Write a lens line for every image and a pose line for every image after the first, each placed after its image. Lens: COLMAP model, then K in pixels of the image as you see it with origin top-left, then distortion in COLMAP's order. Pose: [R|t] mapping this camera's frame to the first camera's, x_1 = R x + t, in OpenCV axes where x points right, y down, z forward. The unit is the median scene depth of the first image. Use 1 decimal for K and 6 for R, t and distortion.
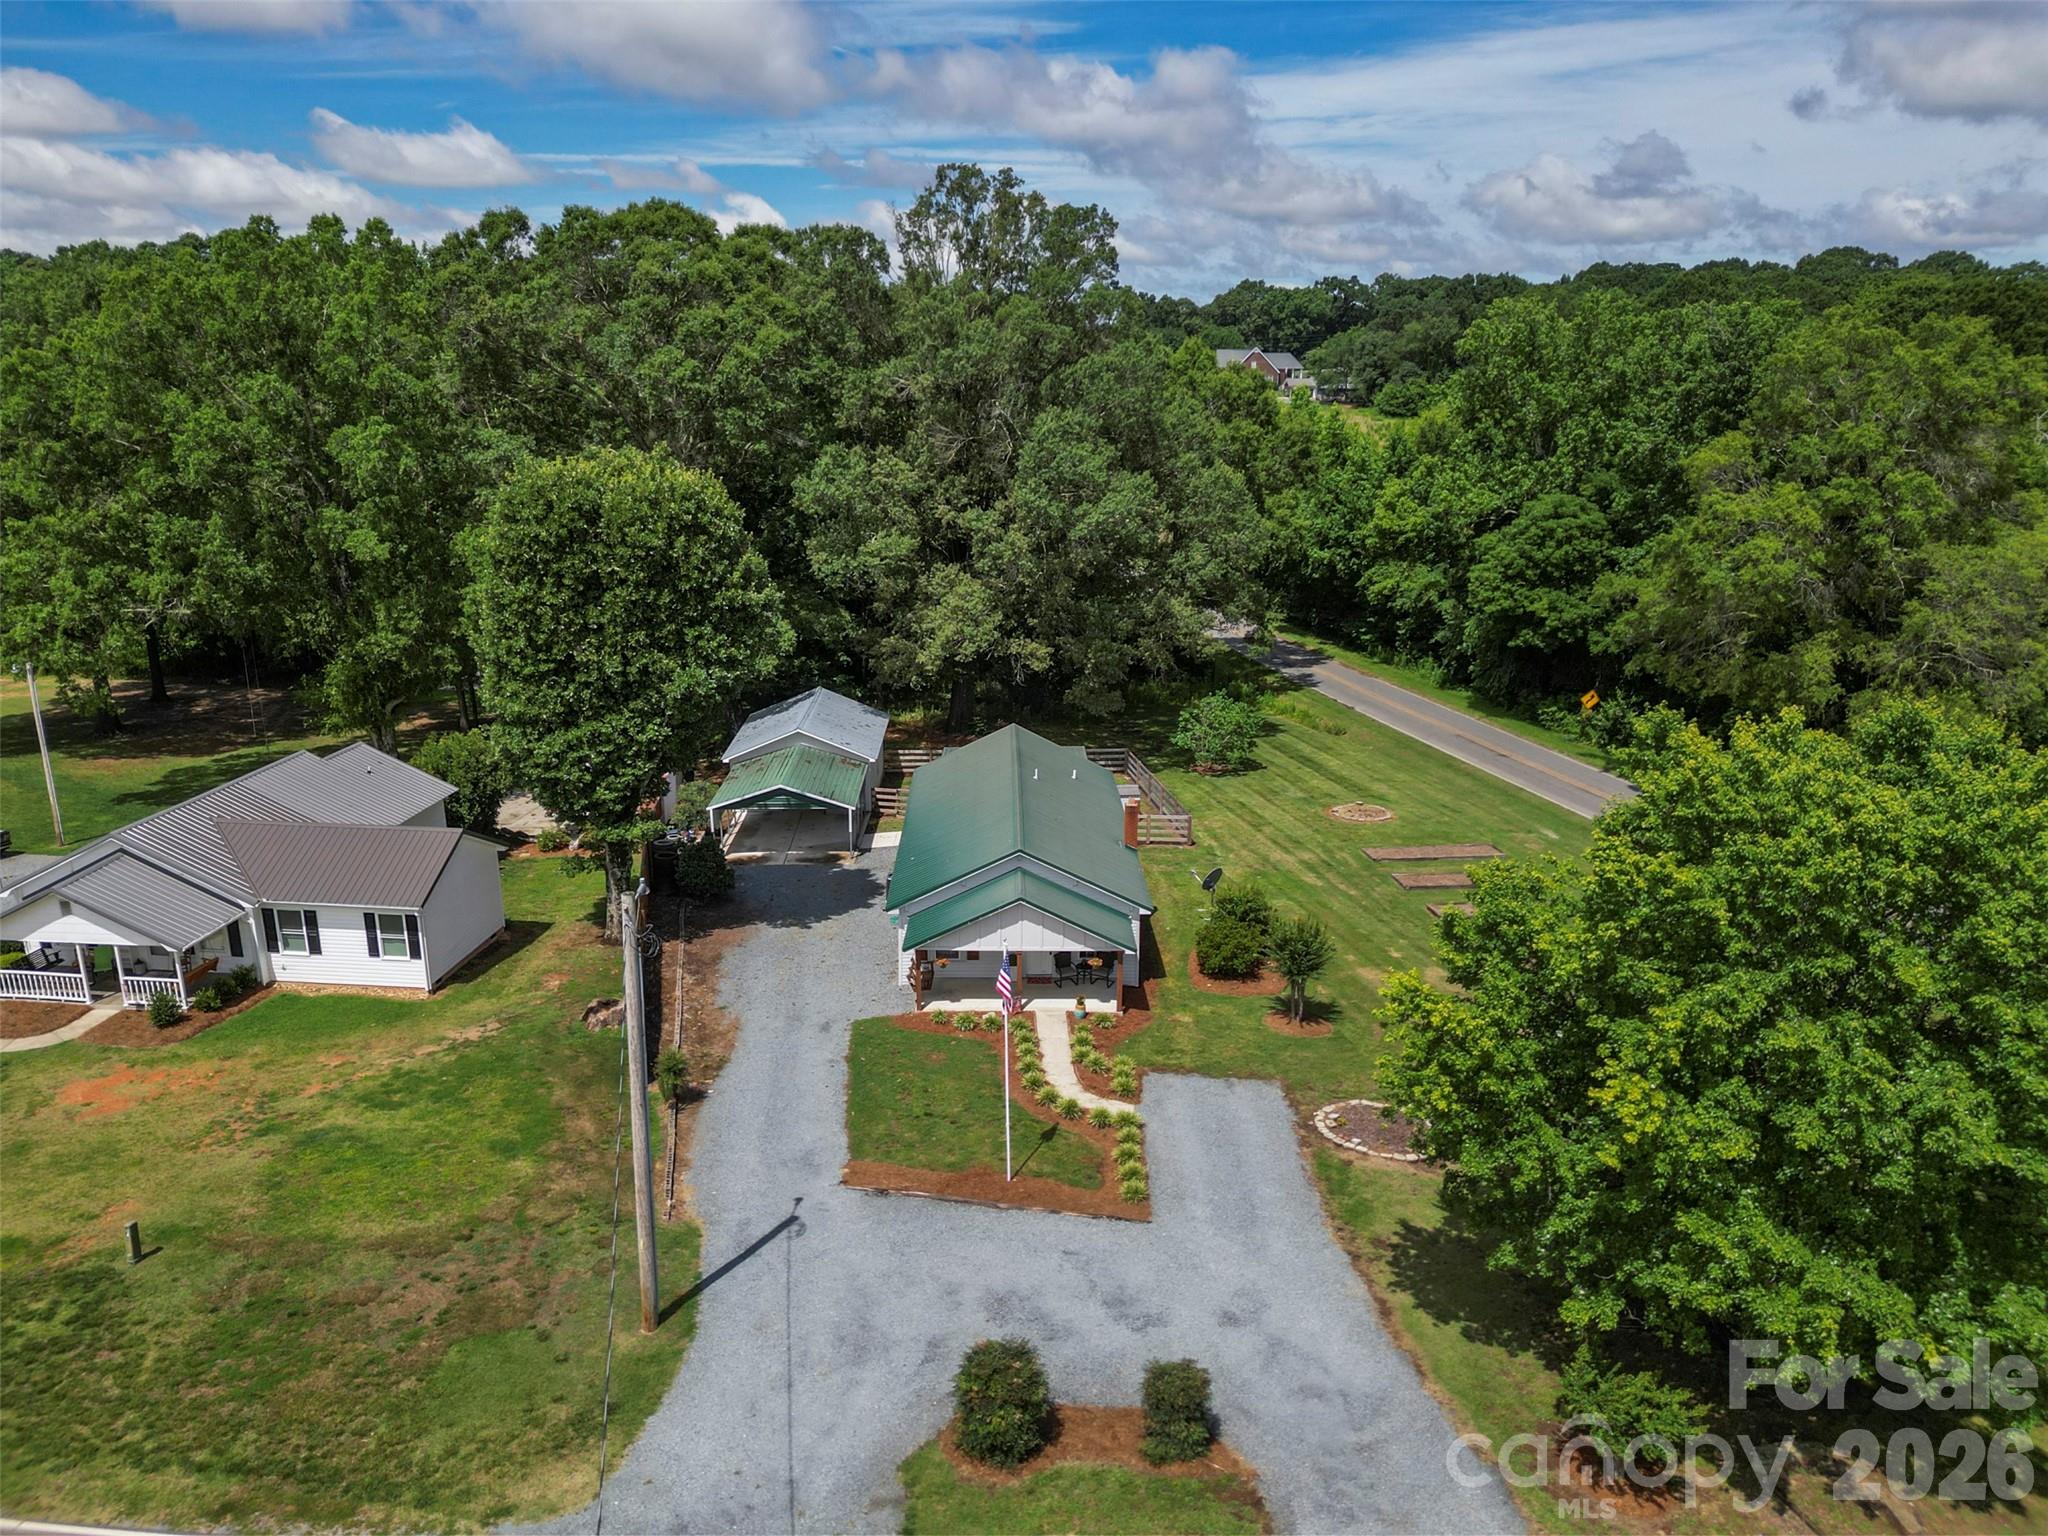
lens RADIAL K [[1420.1, 0, 1026.6], [0, 1420.1, 776.0], [0, 0, 1]] dist [0.081091, -0.090636]
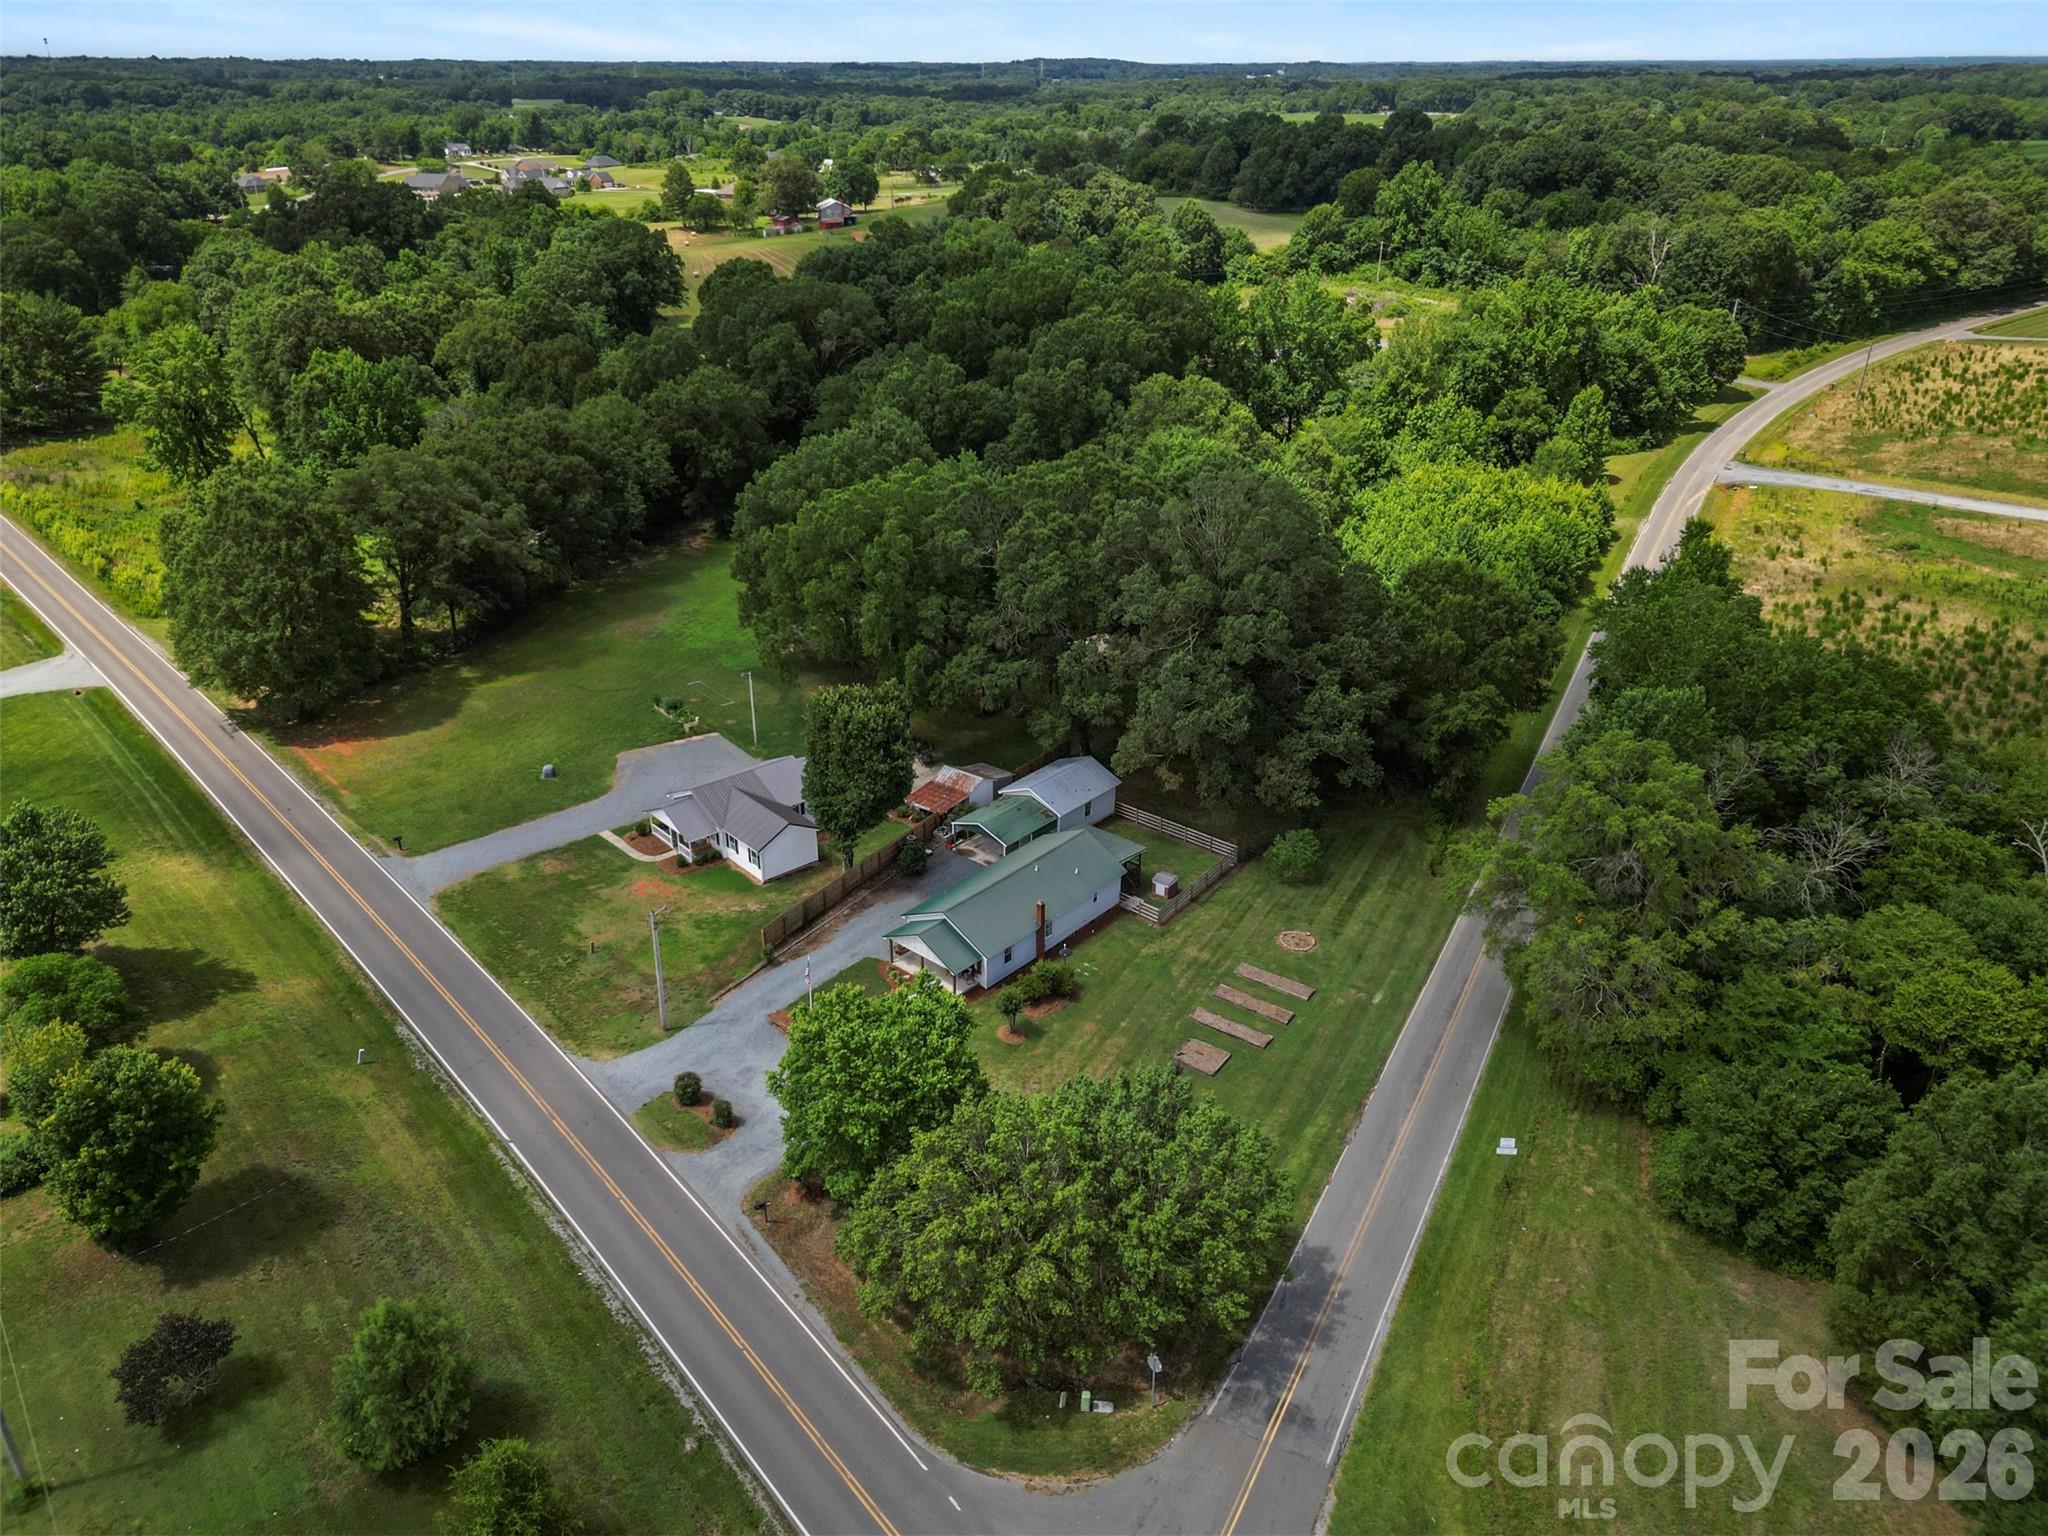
lens RADIAL K [[1433.8, 0, 1031.7], [0, 1433.8, 773.8], [0, 0, 1]] dist [0.050930, -0.047686]
pose [[0.745958, 0.292238, -0.598451, 1.316379], [-0.188656, 0.954500, 0.230950, -0.667381], [0.638714, -0.059377, 0.767150, -0.580666]]
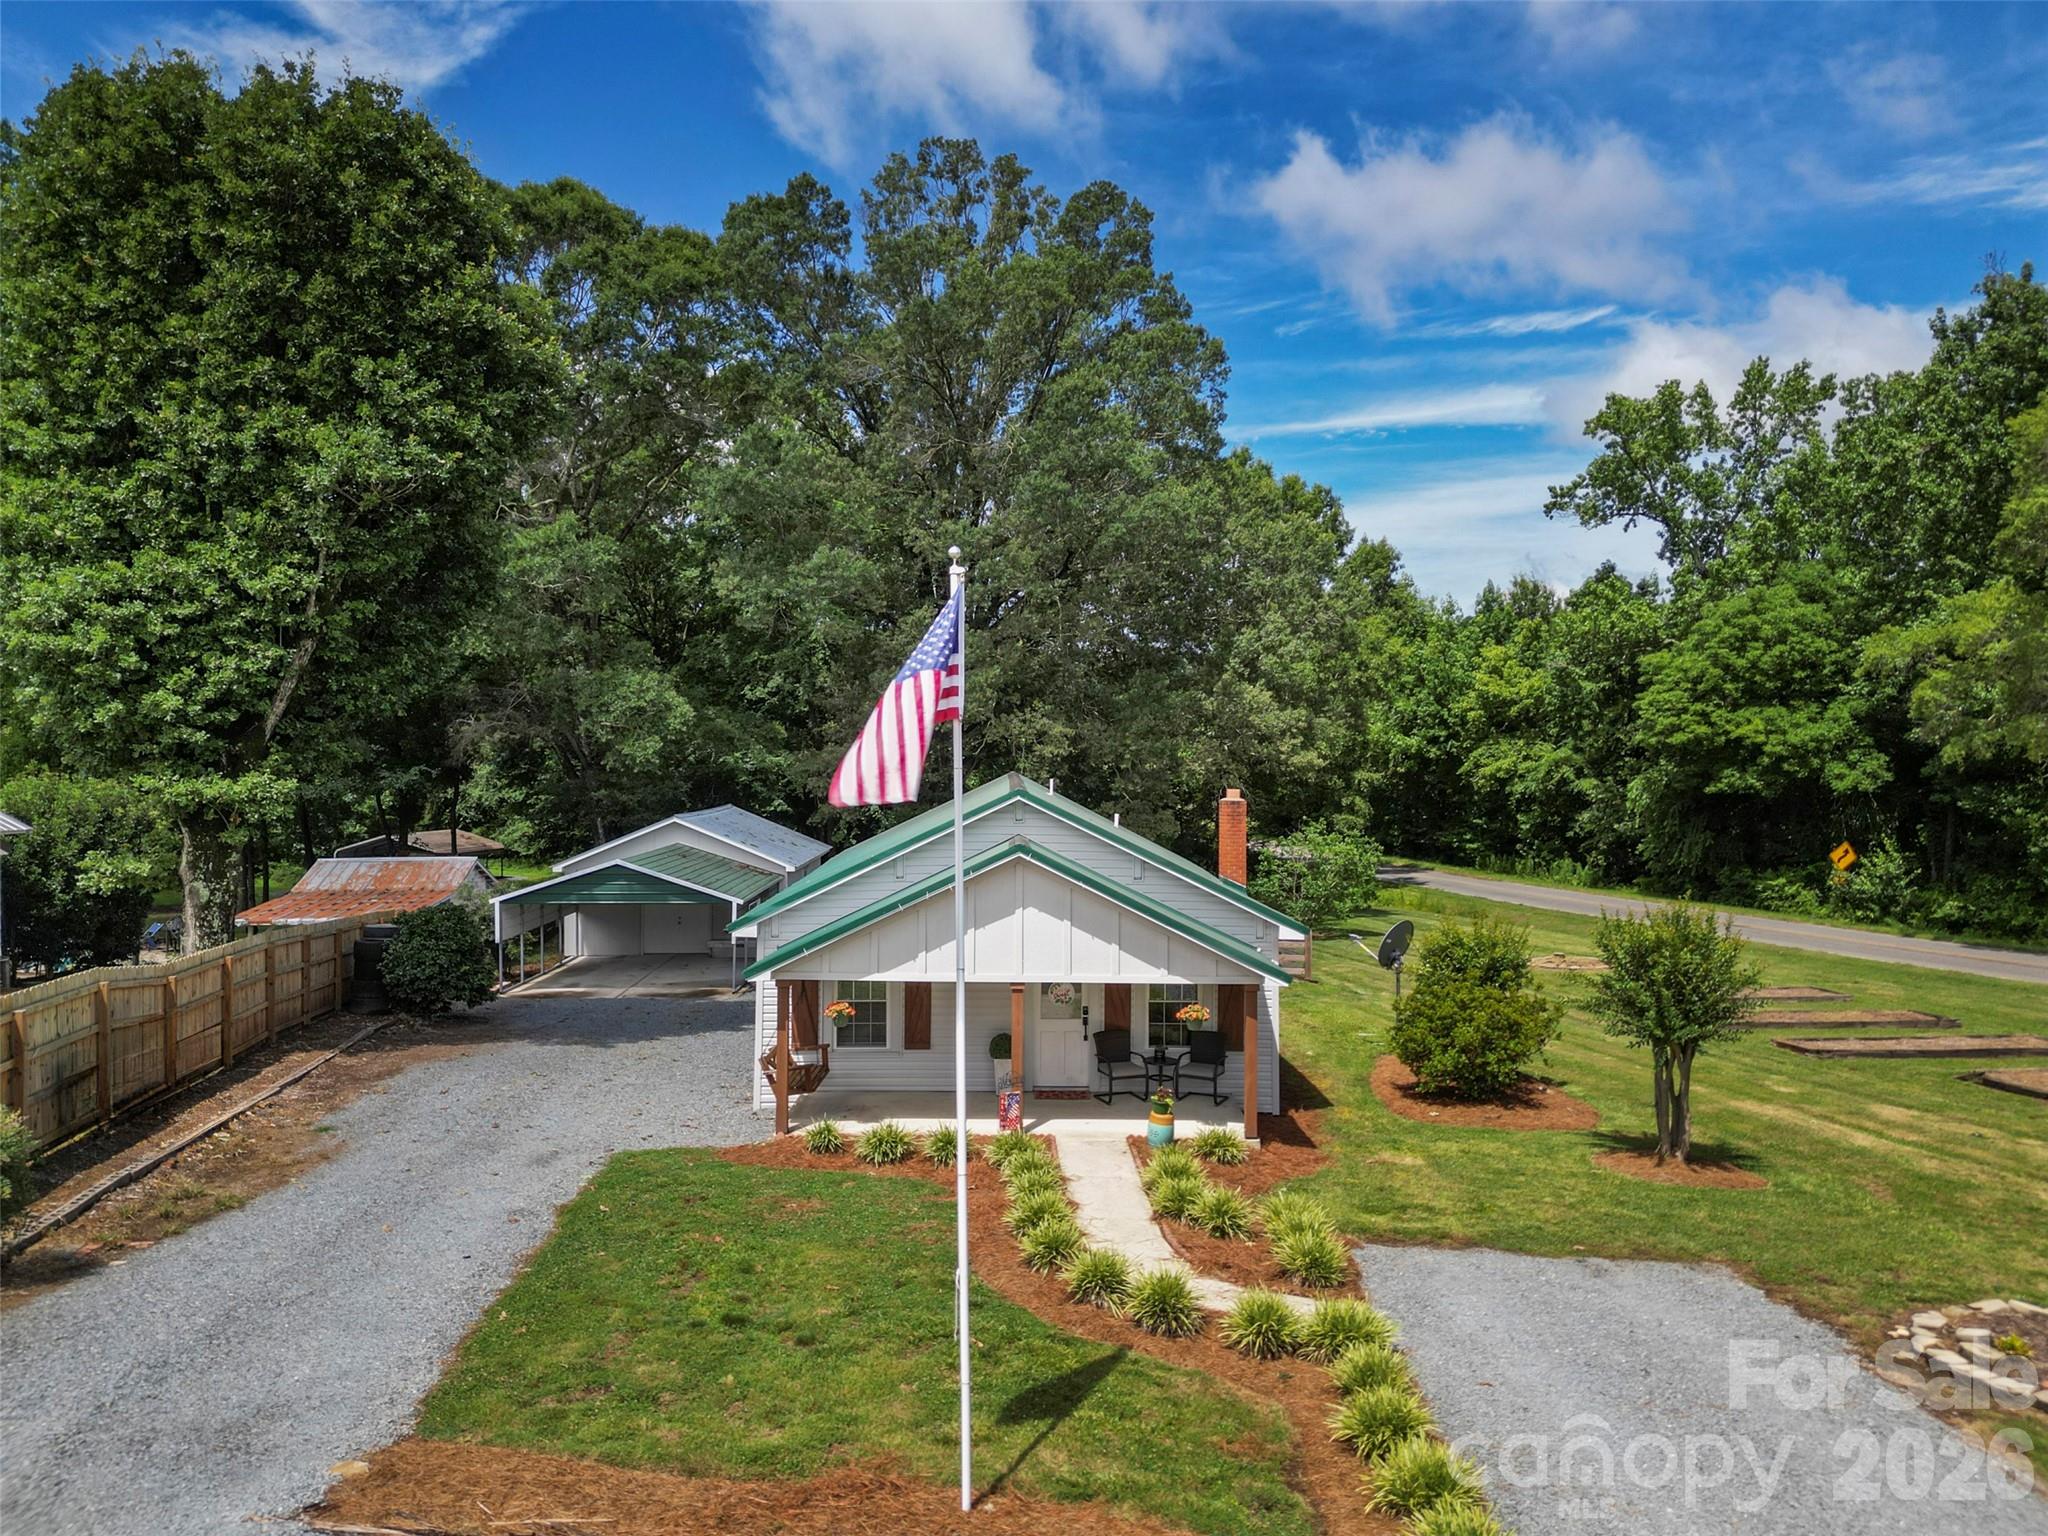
lens RADIAL K [[1420.1, 0, 1026.6], [0, 1420.1, 776.0], [0, 0, 1]] dist [0.081091, -0.090636]
pose [[0.999985, 0.000604, -0.005412, -0.000035], [-0.002040, 0.962995, -0.269512, 0.168245], [0.005049, 0.269520, 0.962982, 0.530572]]
